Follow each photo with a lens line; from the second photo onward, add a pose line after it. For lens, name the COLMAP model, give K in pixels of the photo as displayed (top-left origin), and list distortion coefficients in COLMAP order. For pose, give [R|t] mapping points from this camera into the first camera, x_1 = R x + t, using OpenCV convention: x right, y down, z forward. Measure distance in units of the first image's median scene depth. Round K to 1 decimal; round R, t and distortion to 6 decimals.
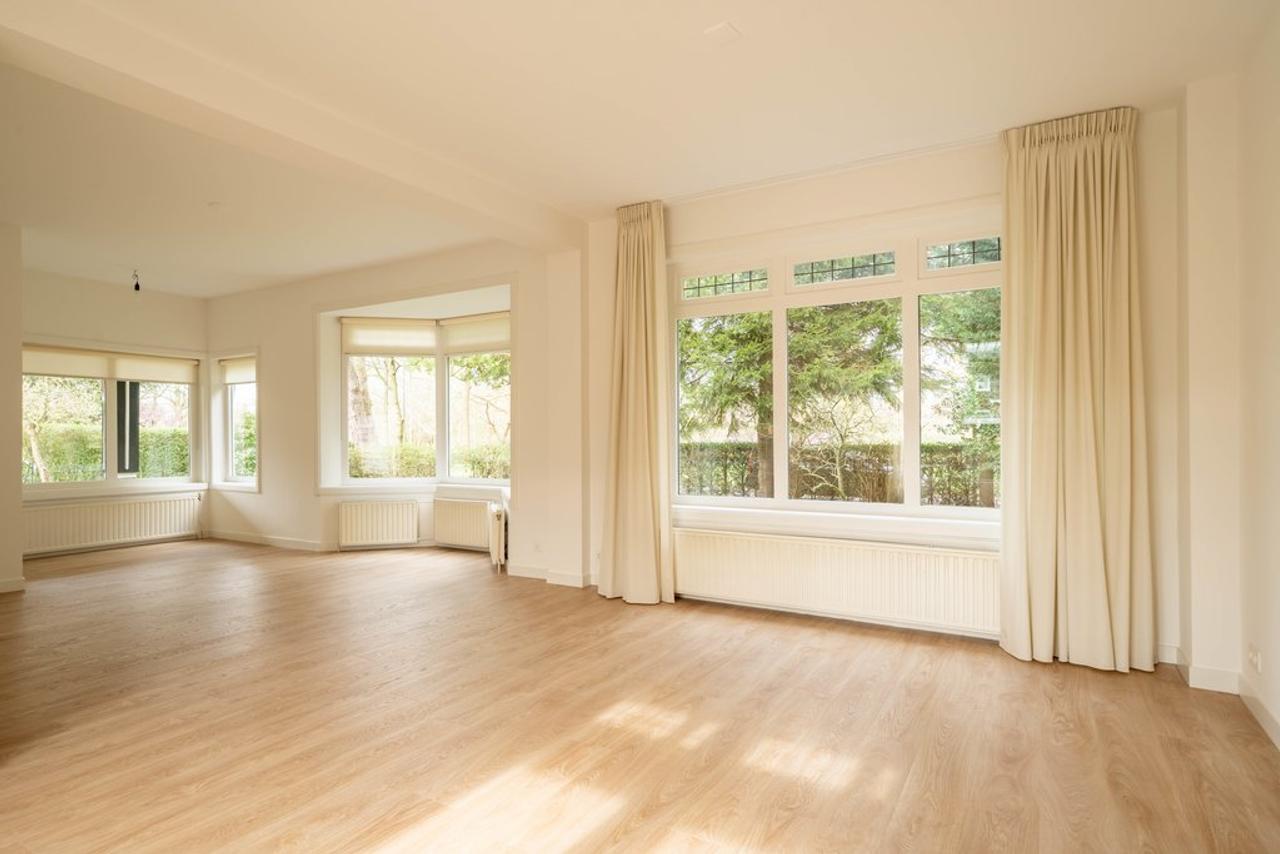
lens RADIAL K [[689.2, 0, 640.2], [0, 689.2, 432.0], [0, 0, 1]] dist [-0.003103, -0.001998]
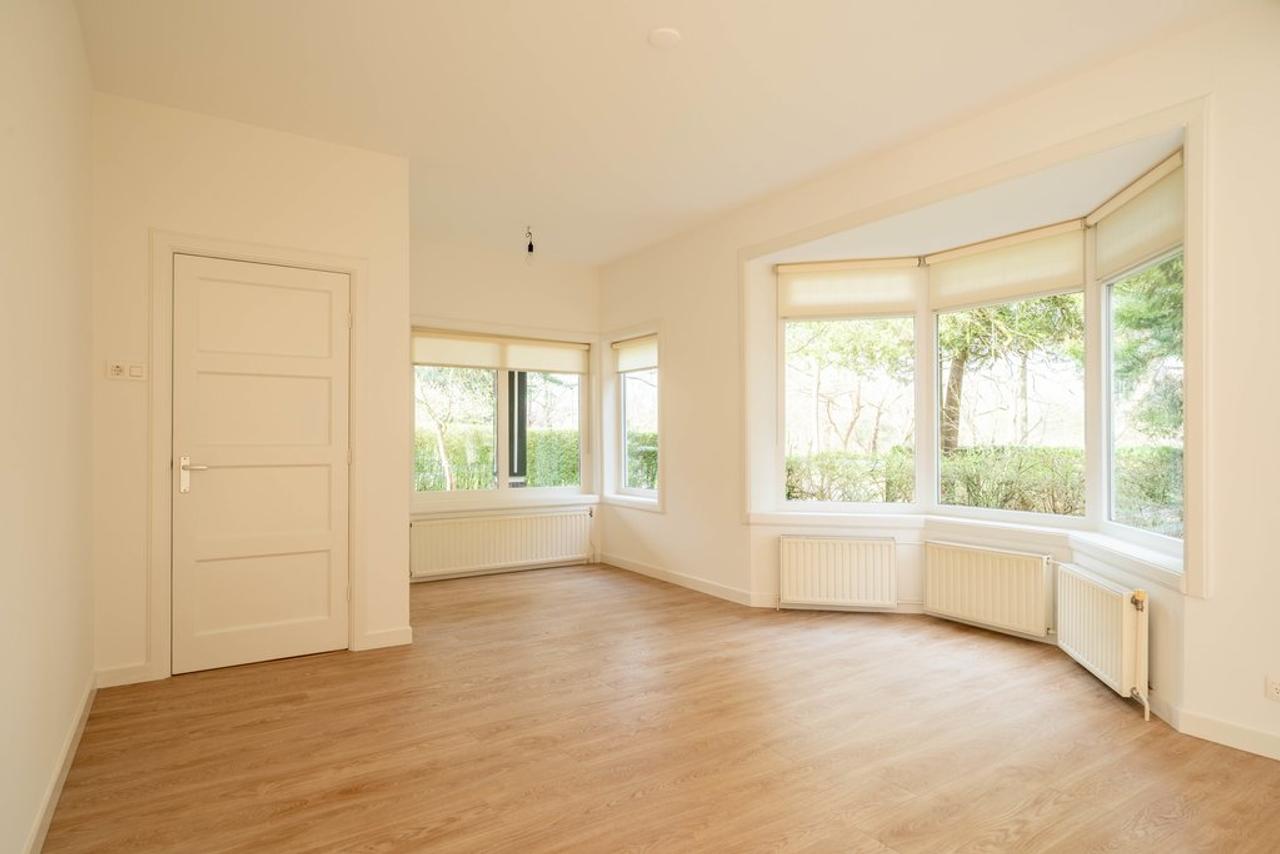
lens RADIAL K [[689.2, 0, 639.5], [0, 689.2, 430.6], [0, 0, 1]] dist [-0.003103, -0.001998]
pose [[0.898527, -0.000153, -0.438918, -0.239836], [-0.000857, 0.999997, -0.002103, 0.000034], [0.438917, 0.002266, 0.898525, 0.304109]]
